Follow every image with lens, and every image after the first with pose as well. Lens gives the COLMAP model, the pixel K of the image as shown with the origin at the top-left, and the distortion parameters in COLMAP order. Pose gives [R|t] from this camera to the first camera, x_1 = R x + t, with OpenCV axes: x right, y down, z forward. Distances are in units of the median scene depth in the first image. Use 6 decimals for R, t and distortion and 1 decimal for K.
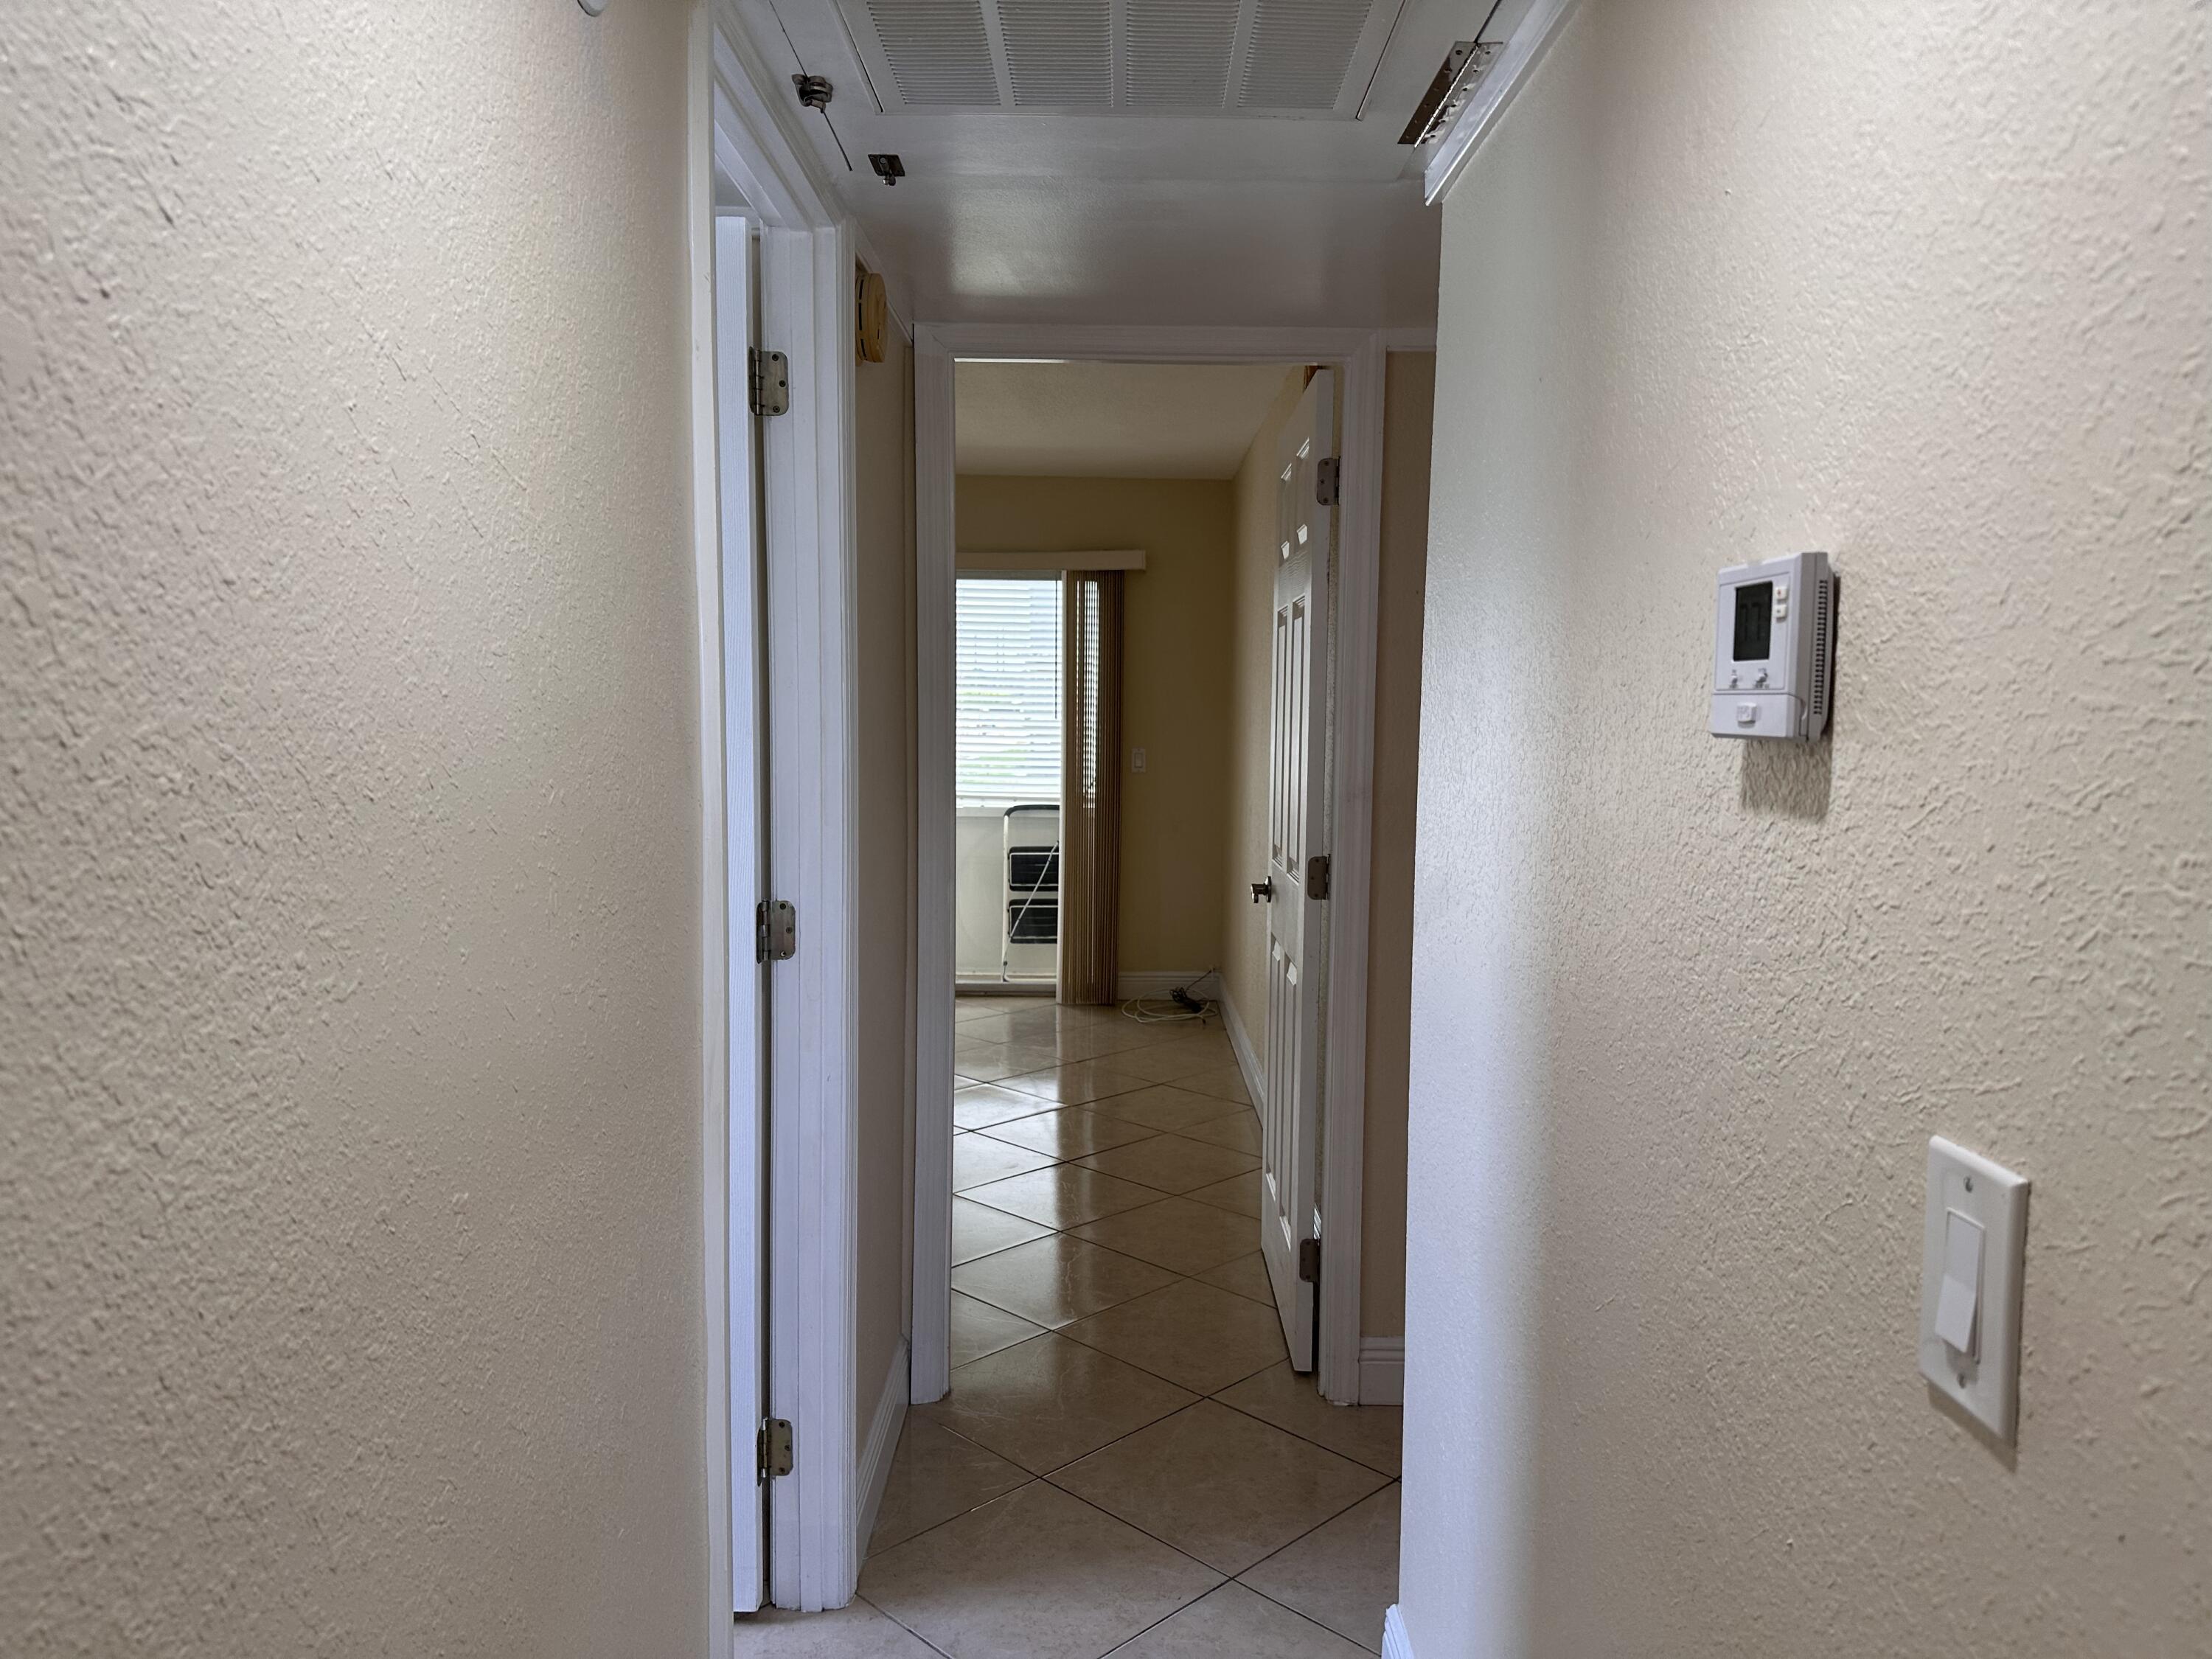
lens RADIAL K [[1545.2, 0, 1107.3], [0, 1545.2, 828.7], [0, 0, 1]] dist [0.044691, -0.058495]
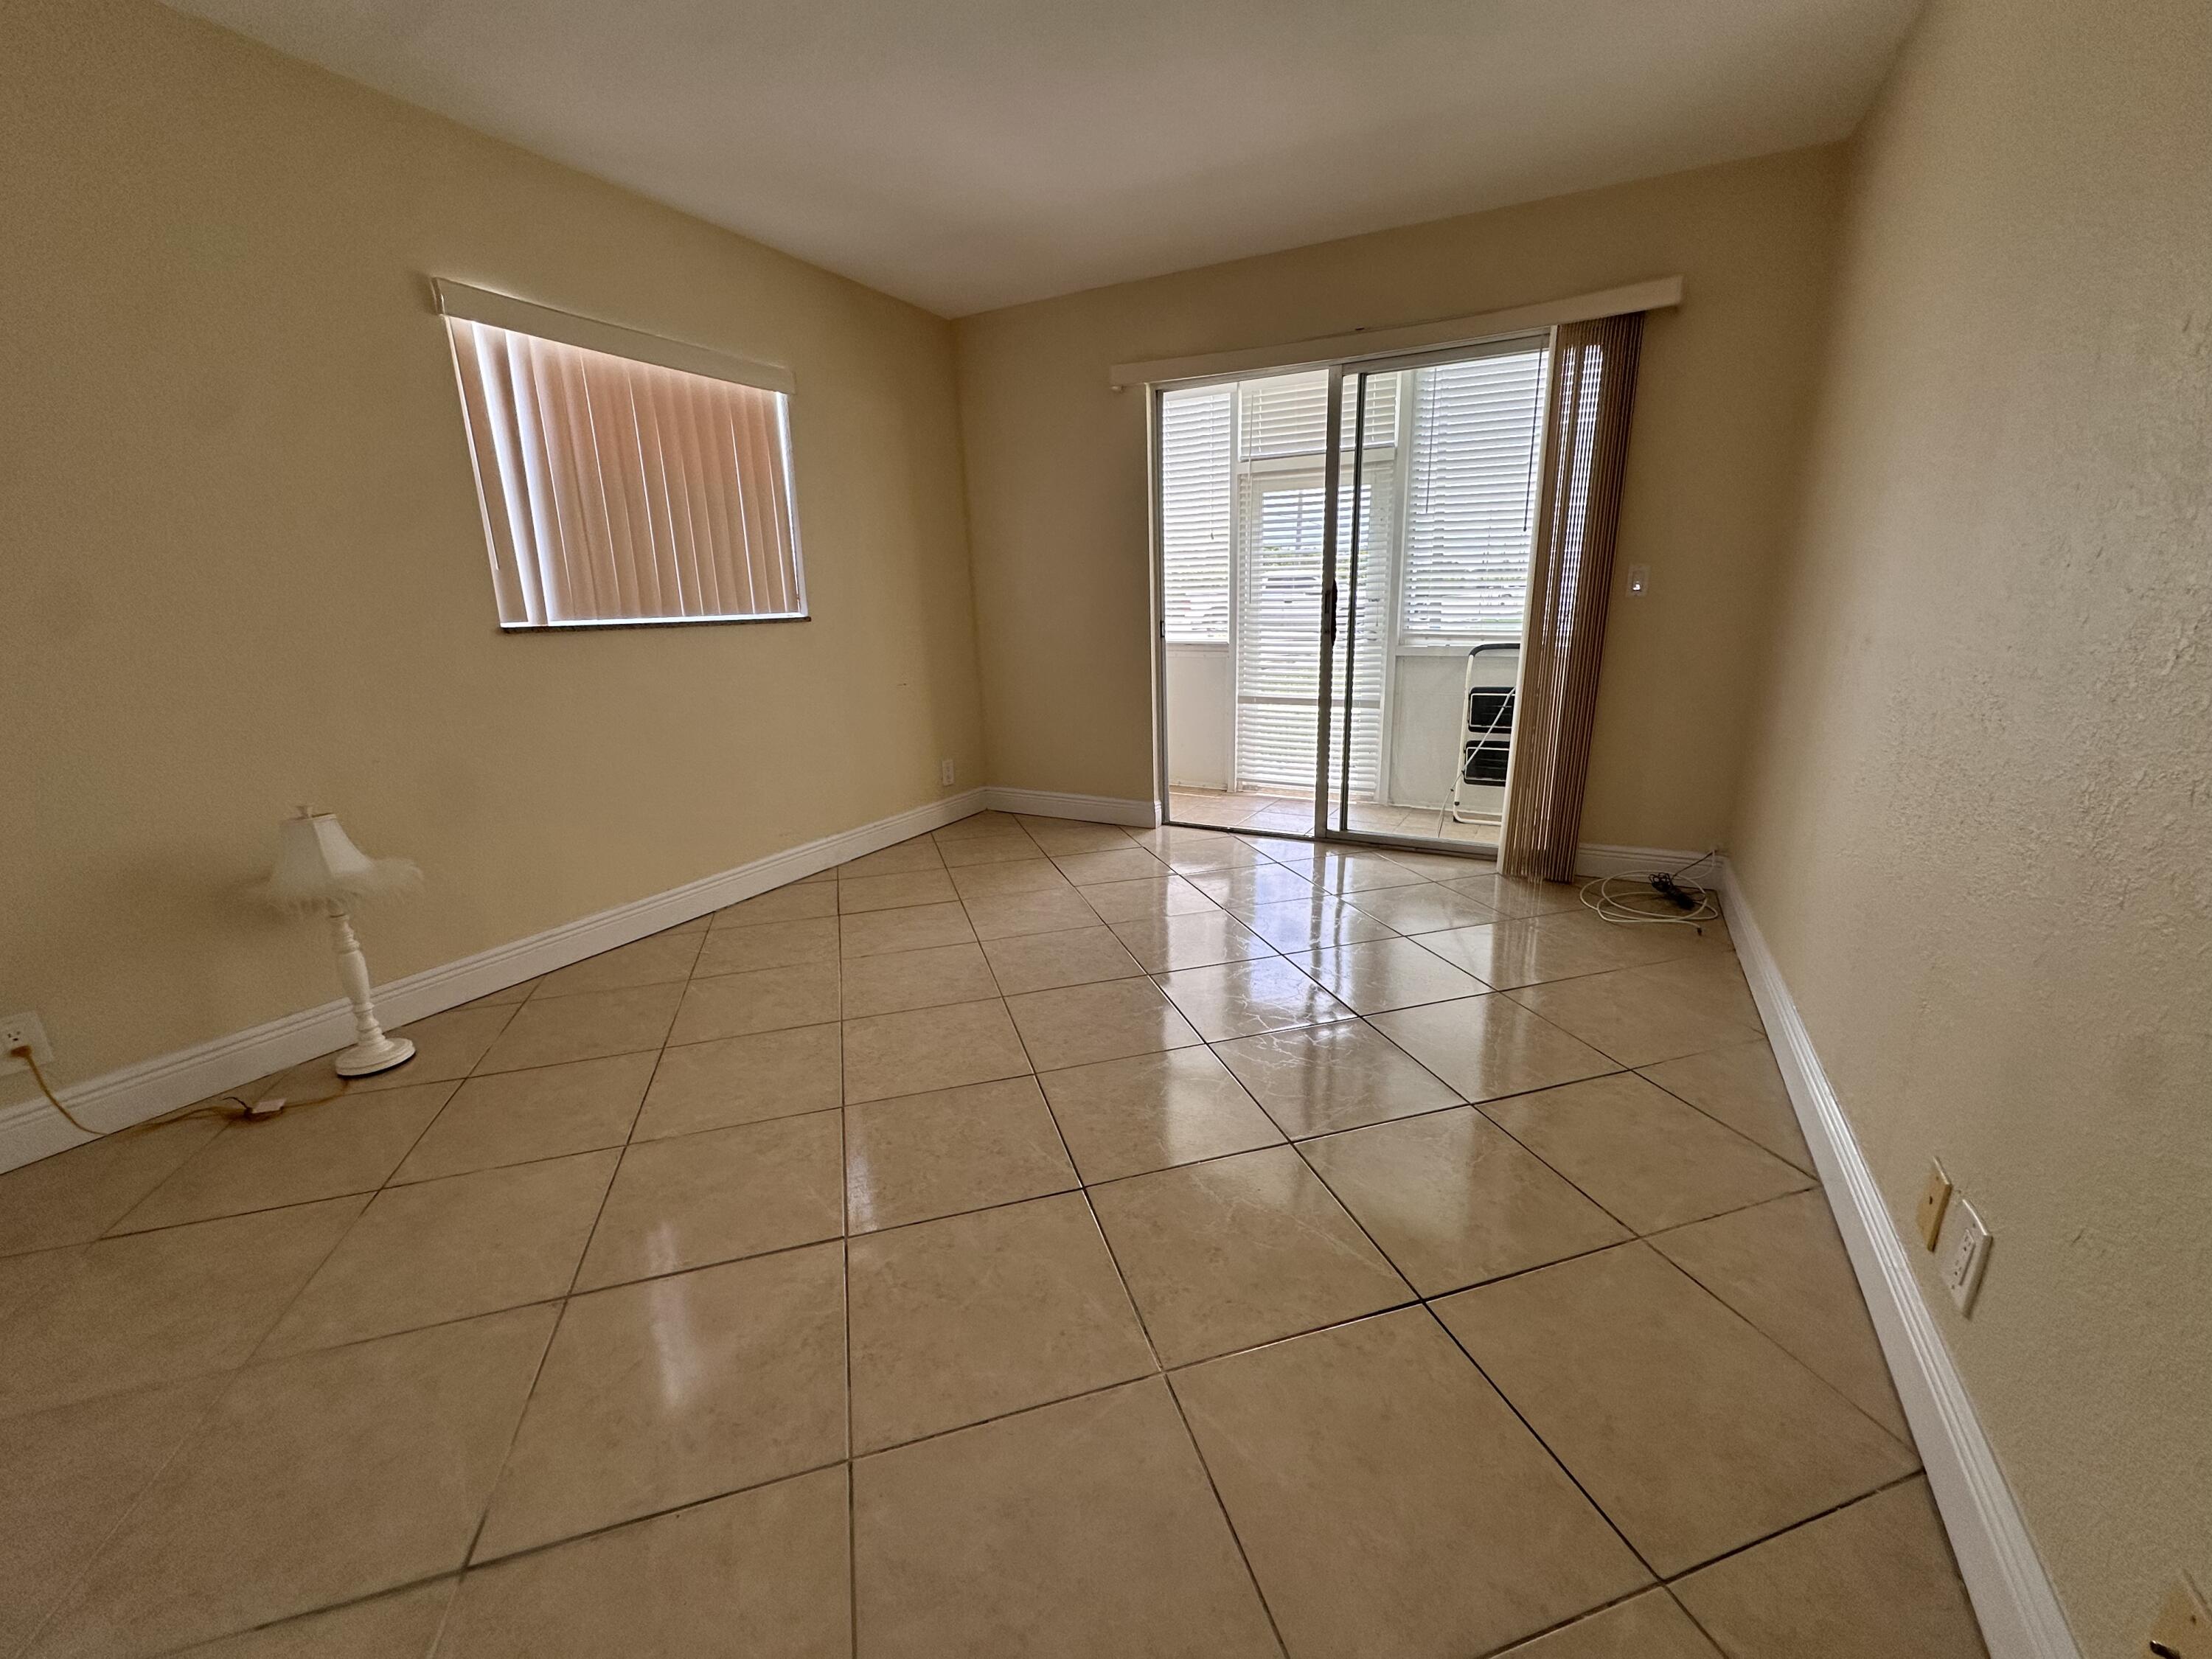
lens RADIAL K [[882.1, 0, 1098.8], [0, 882.1, 812.5], [0, 0, 1]] dist [-0.005129, 0.001333]
pose [[0.880915, 0.090047, -0.464630, -0.002081], [-0.012075, 0.985690, 0.168136, -0.001405], [0.473121, -0.142503, 0.869396, 0.457107]]
